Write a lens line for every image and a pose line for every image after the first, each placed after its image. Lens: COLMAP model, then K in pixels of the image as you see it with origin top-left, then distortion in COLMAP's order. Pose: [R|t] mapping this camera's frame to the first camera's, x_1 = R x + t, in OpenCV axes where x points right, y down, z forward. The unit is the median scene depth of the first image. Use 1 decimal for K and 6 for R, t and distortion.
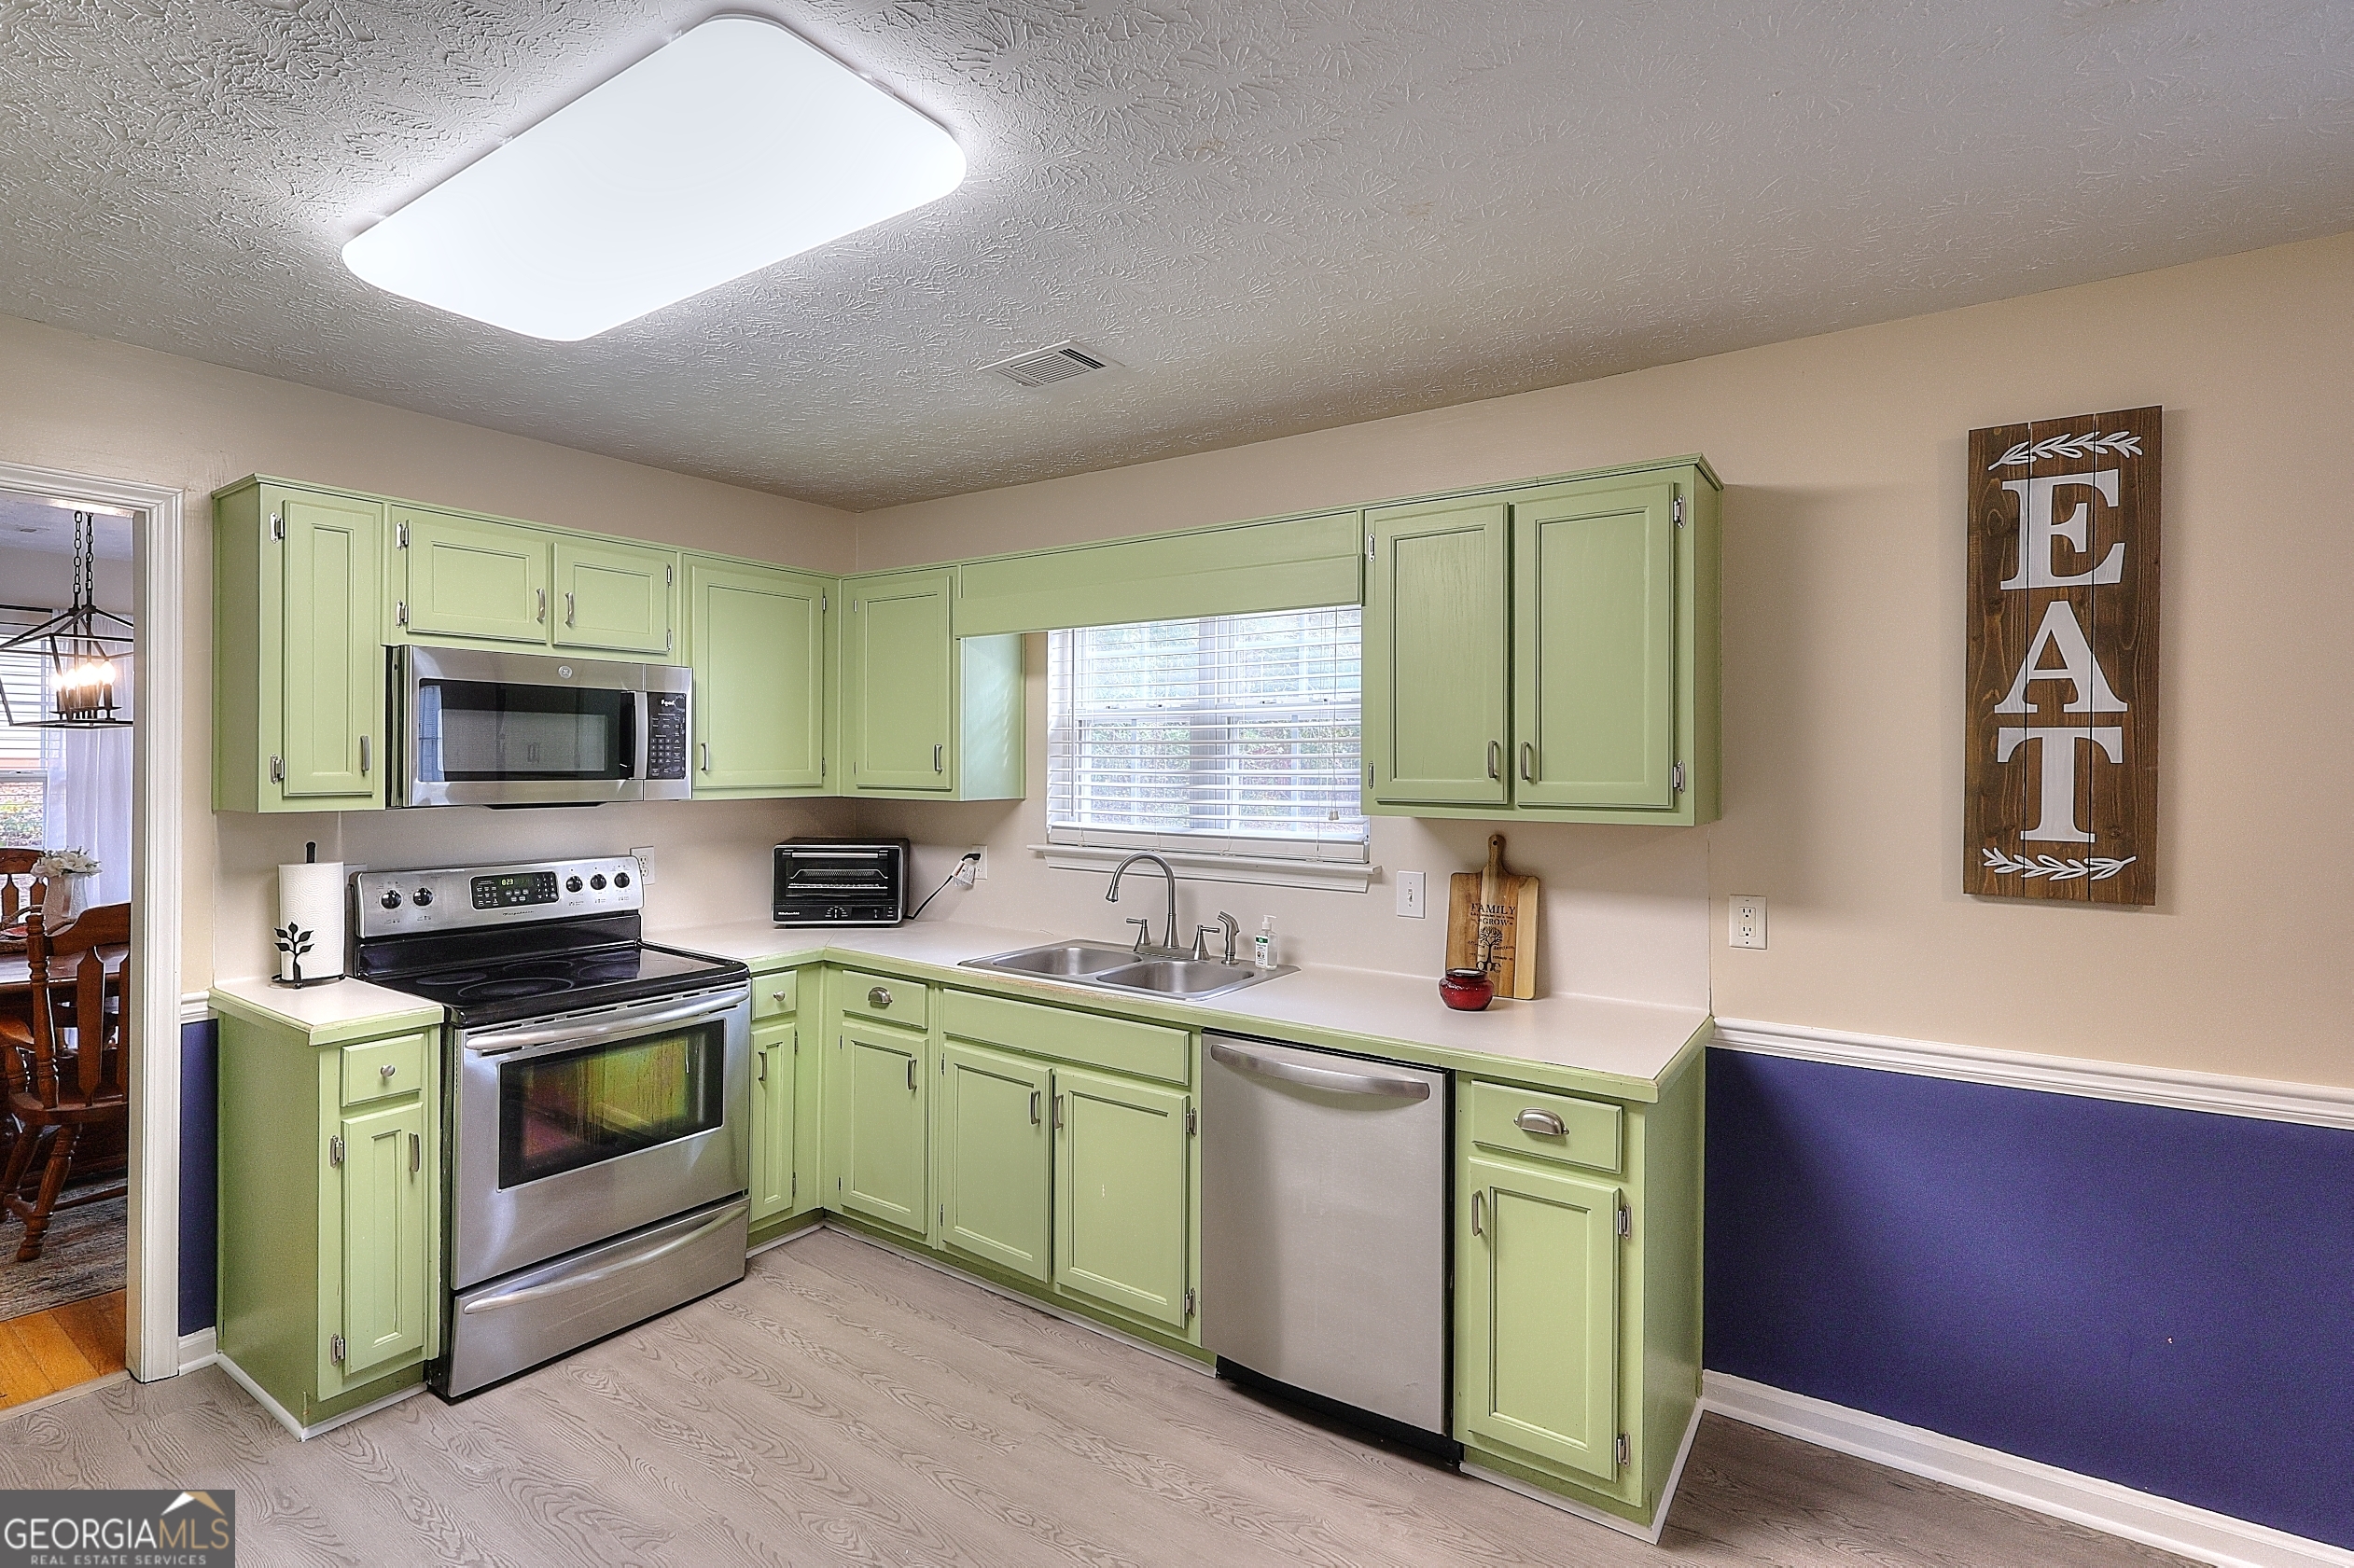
lens RADIAL K [[1091.2, 0, 1176.6], [0, 1091.2, 765.8], [0, 0, 1]] dist [-0.001786, 0.000963]
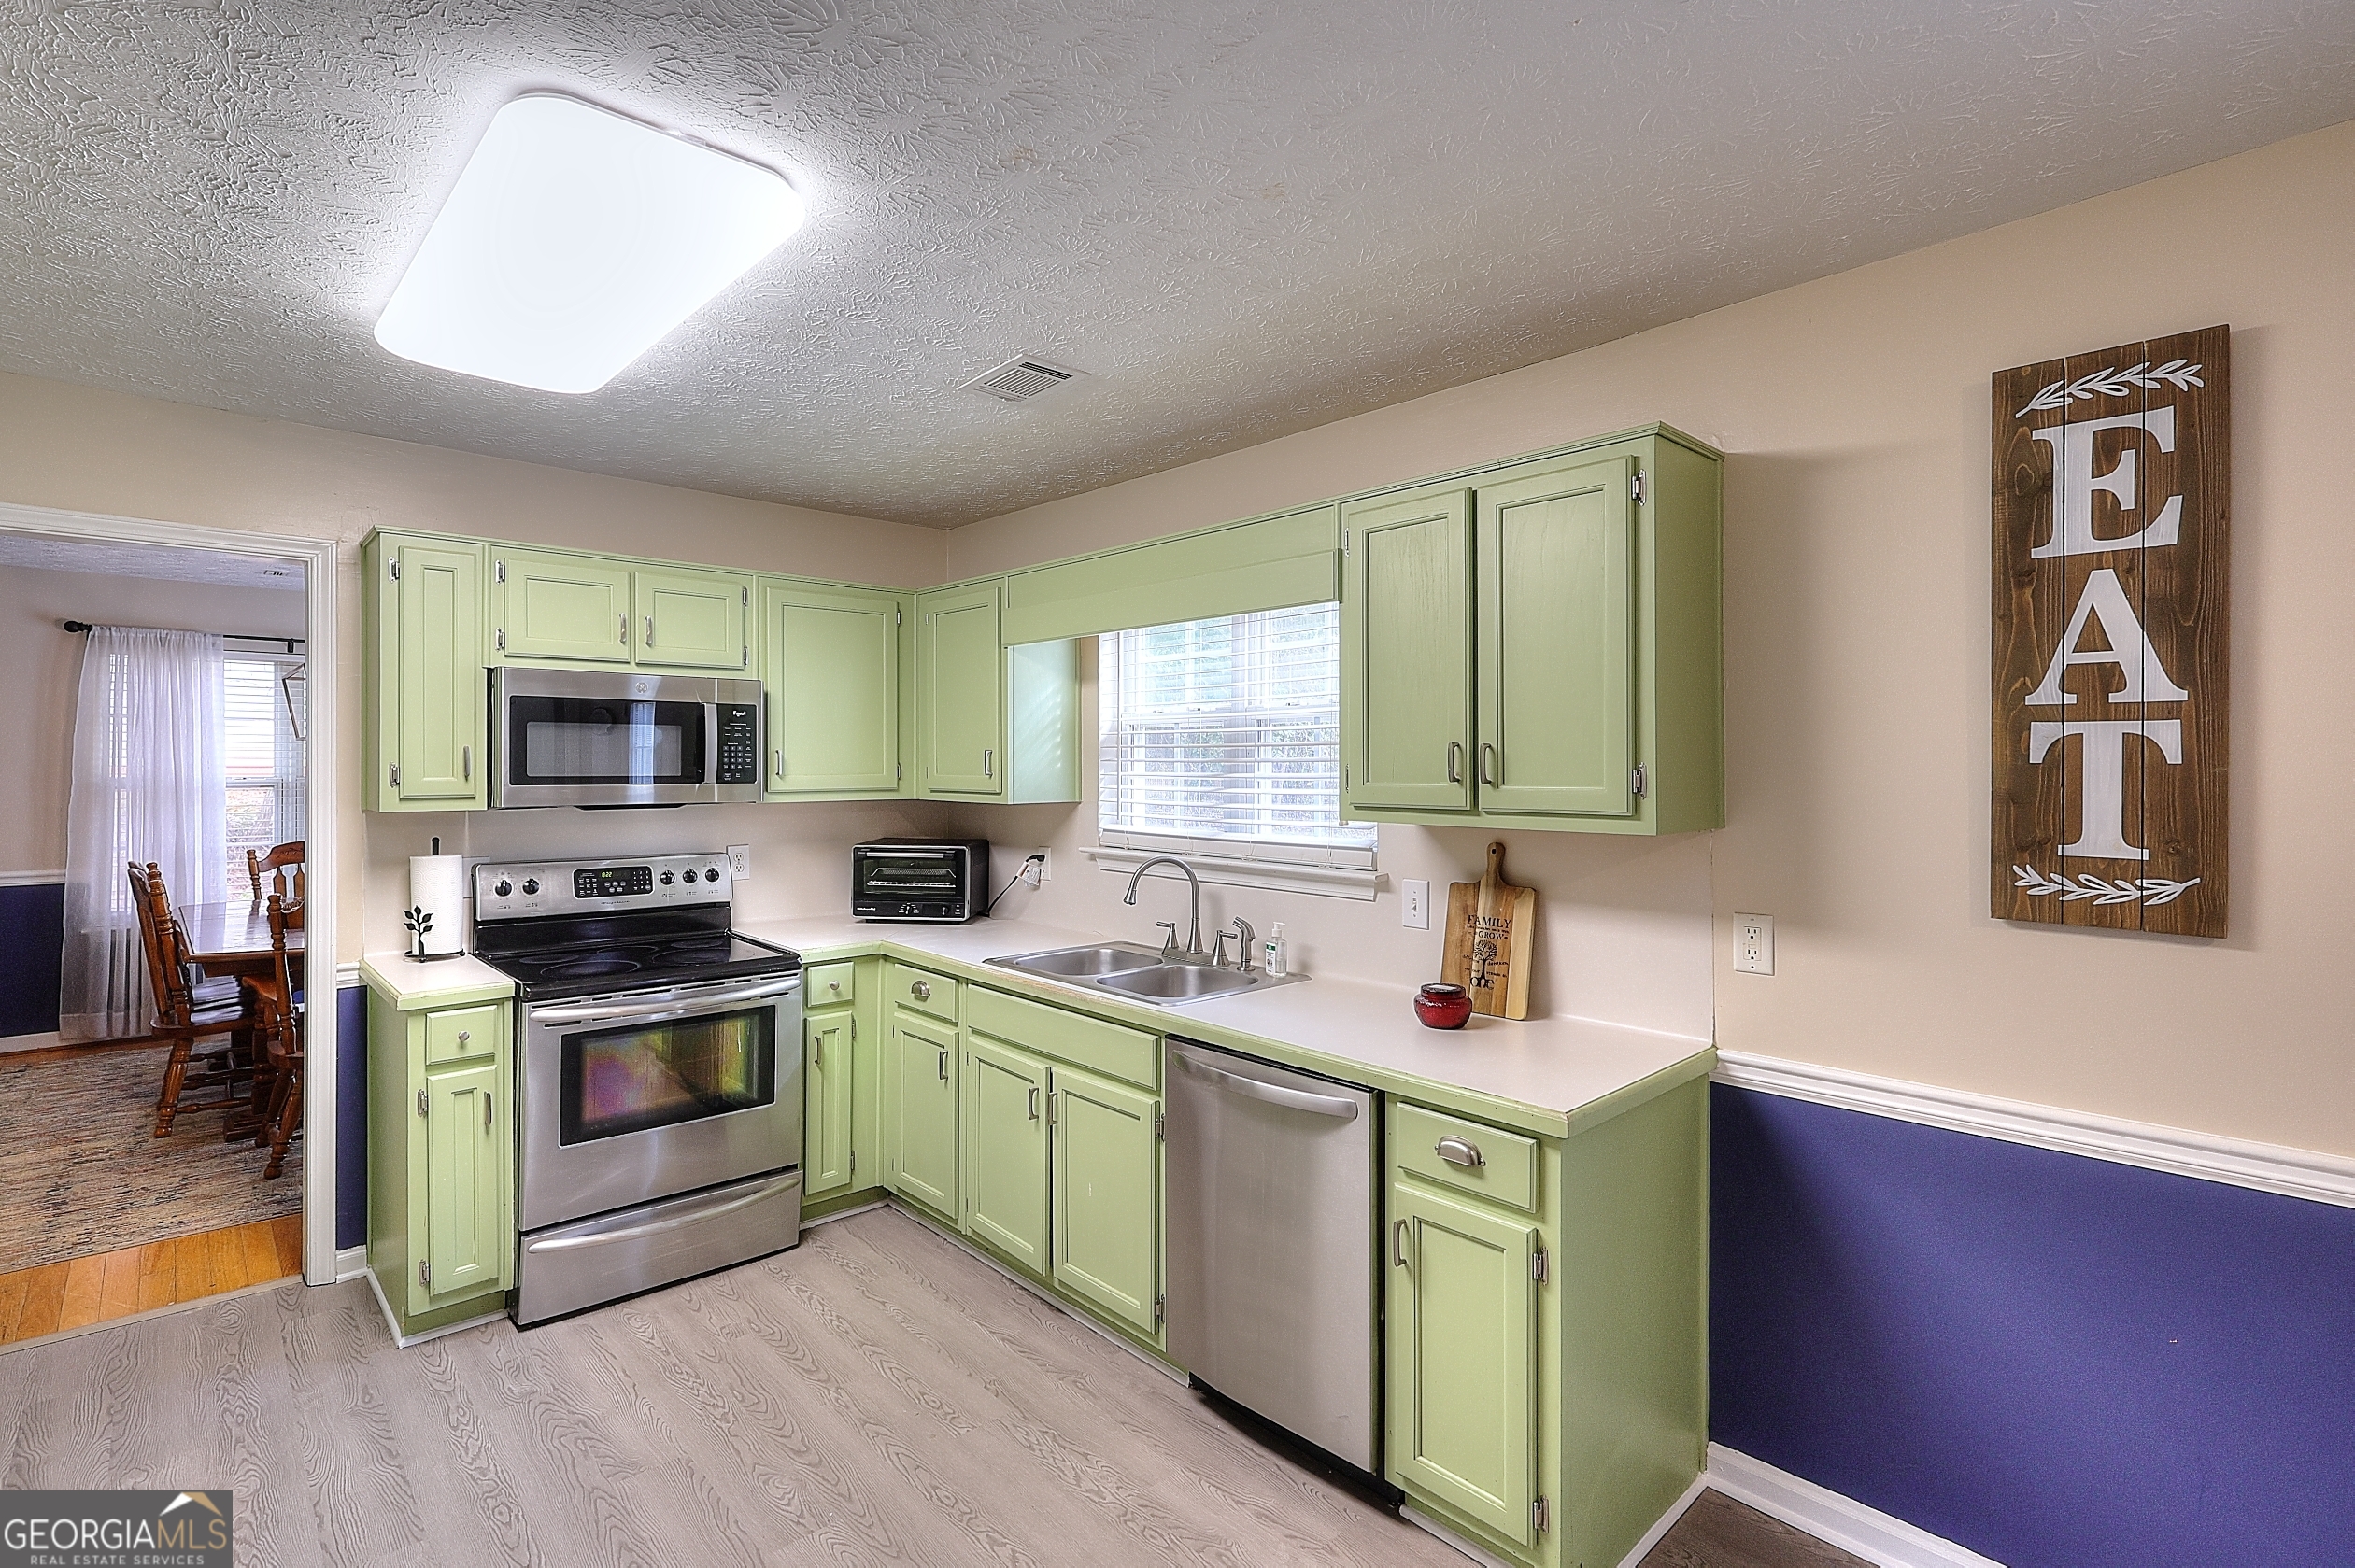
lens RADIAL K [[1091.7, 0, 1177.1], [0, 1091.7, 765.8], [0, 0, 1]] dist [-0.001786, 0.000963]
pose [[0.976794, -0.003958, -0.214146, 0.242975], [0.003465, 0.999990, -0.002681, -0.001032], [0.214155, 0.001876, 0.976798, 0.029078]]
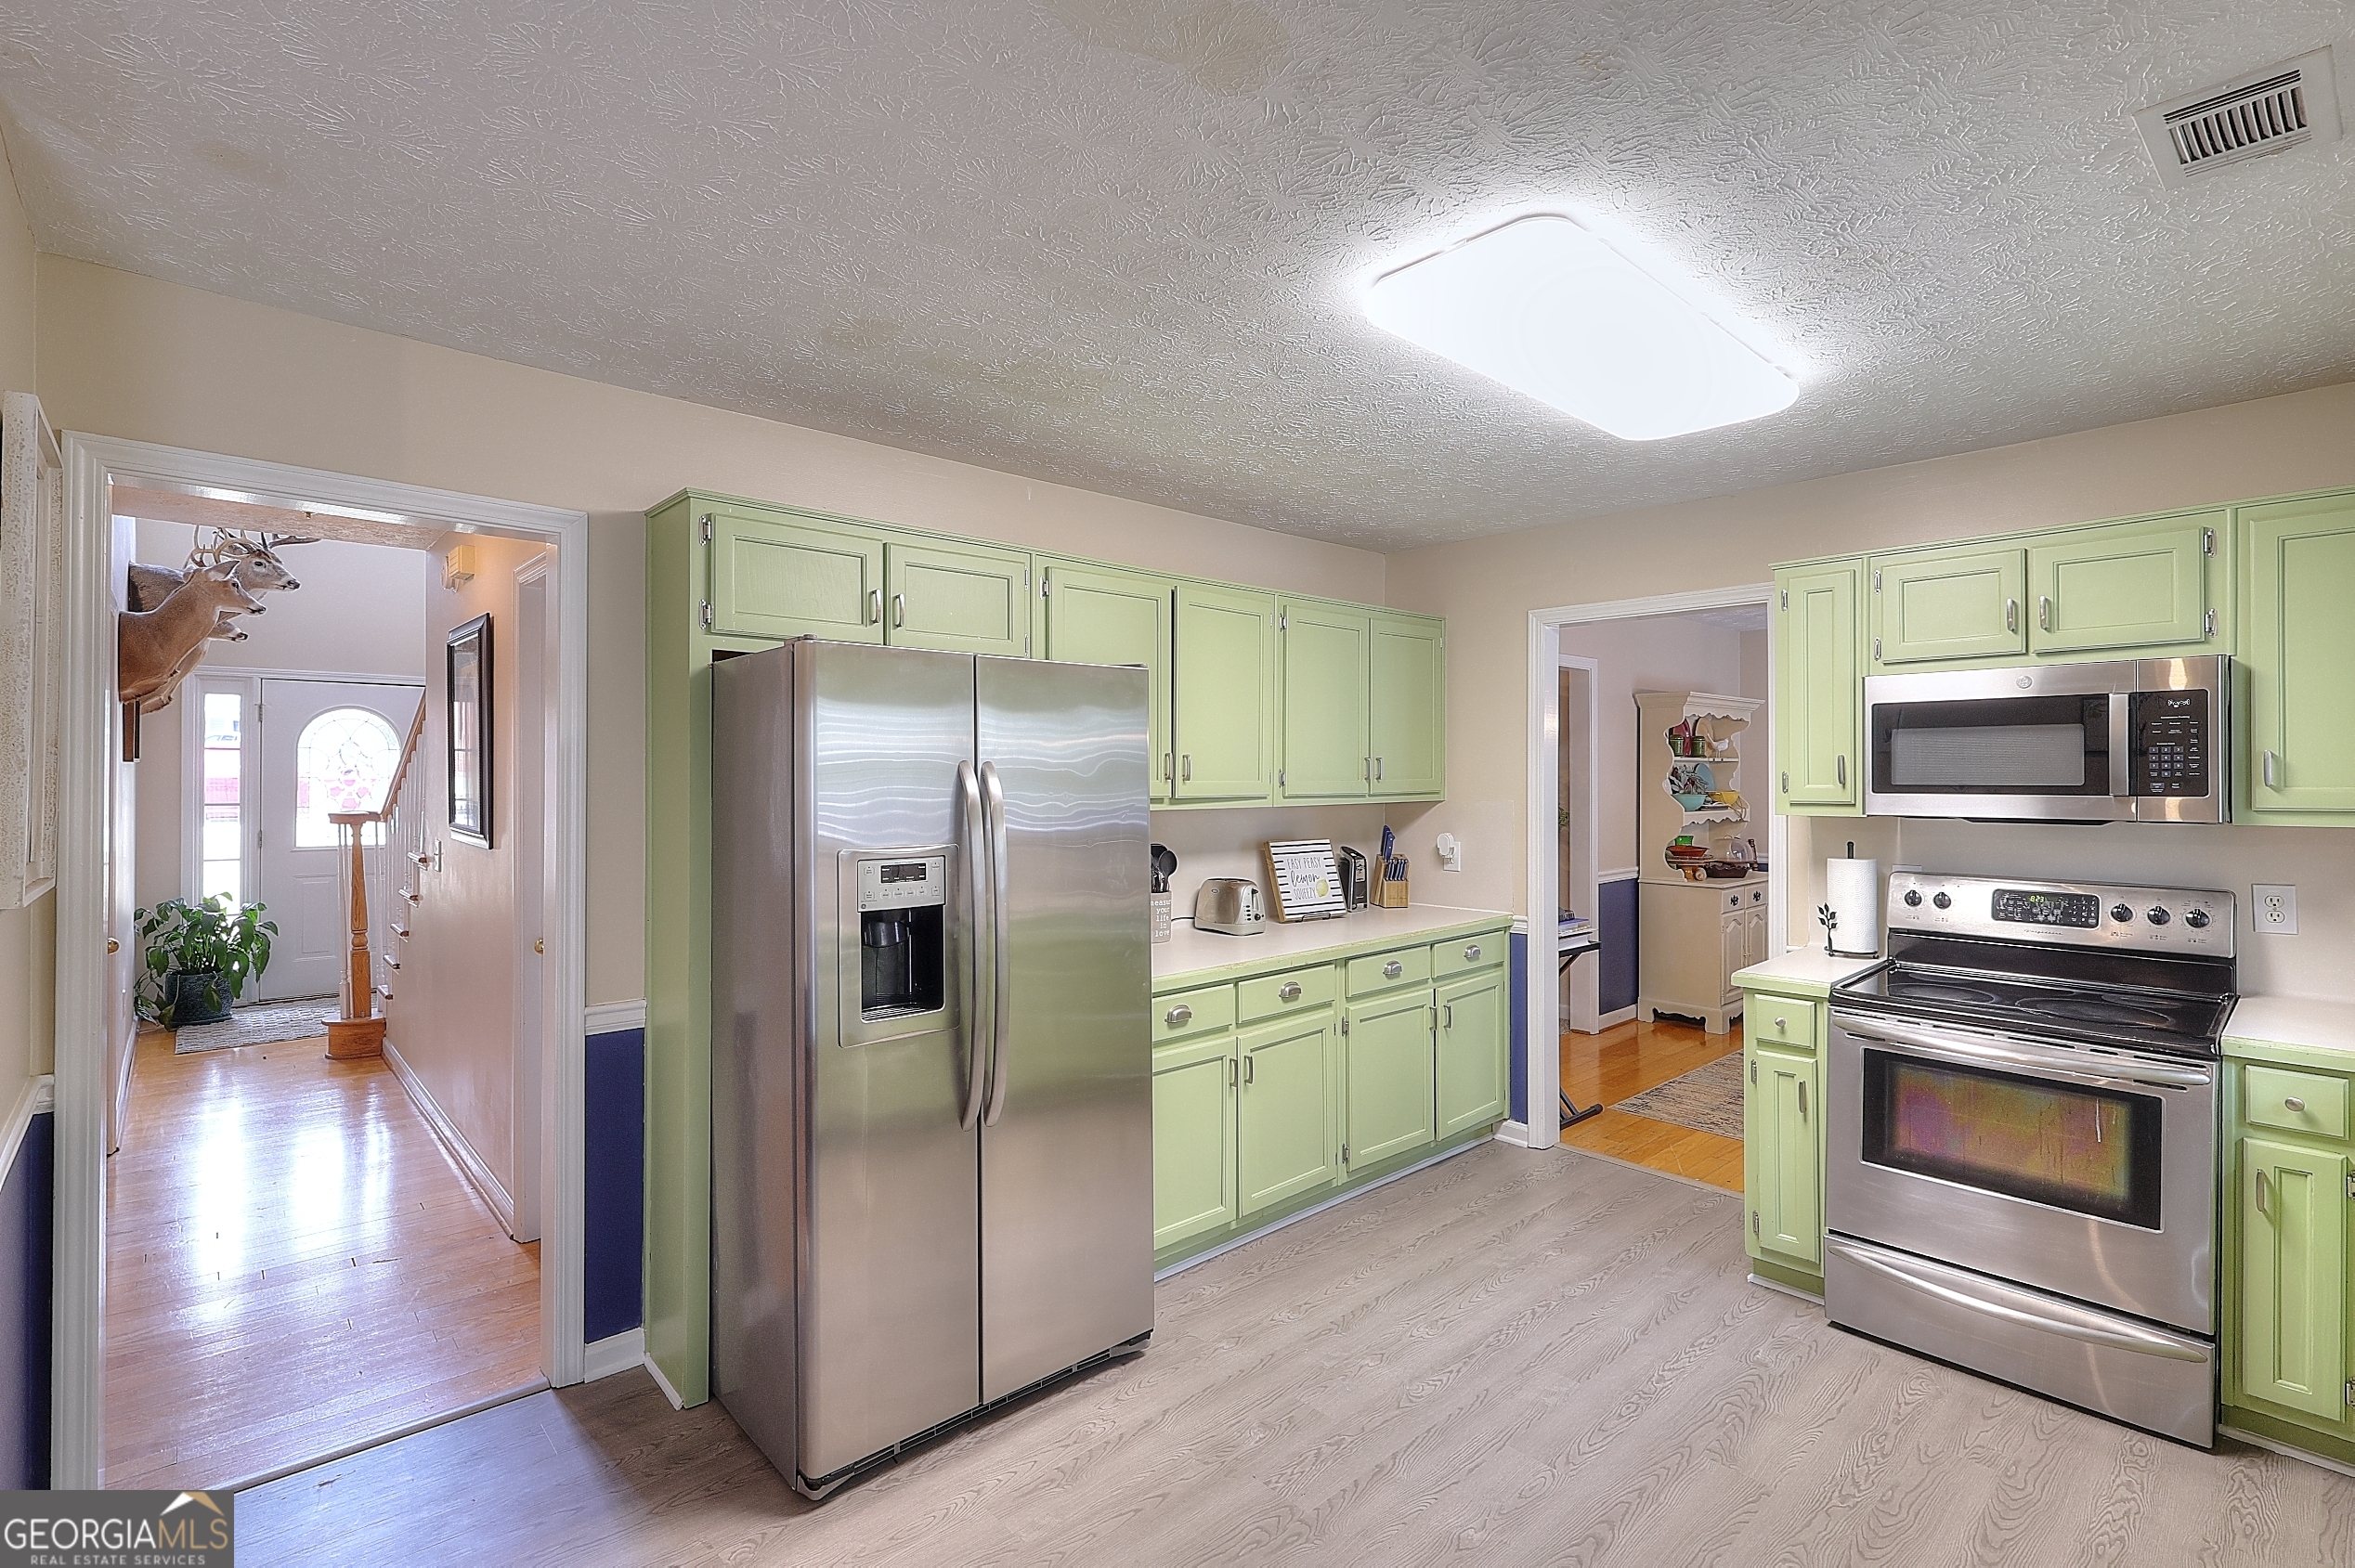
lens RADIAL K [[1085.6, 0, 1183.1], [0, 1085.6, 775.2], [0, 0, 1]] dist [-0.004632, 0.001098]
pose [[-0.219546, -0.005893, -0.975584, 0.597796], [-0.002211, 0.999982, -0.005543, 0.003130], [0.975600, 0.000940, -0.219555, 0.554140]]
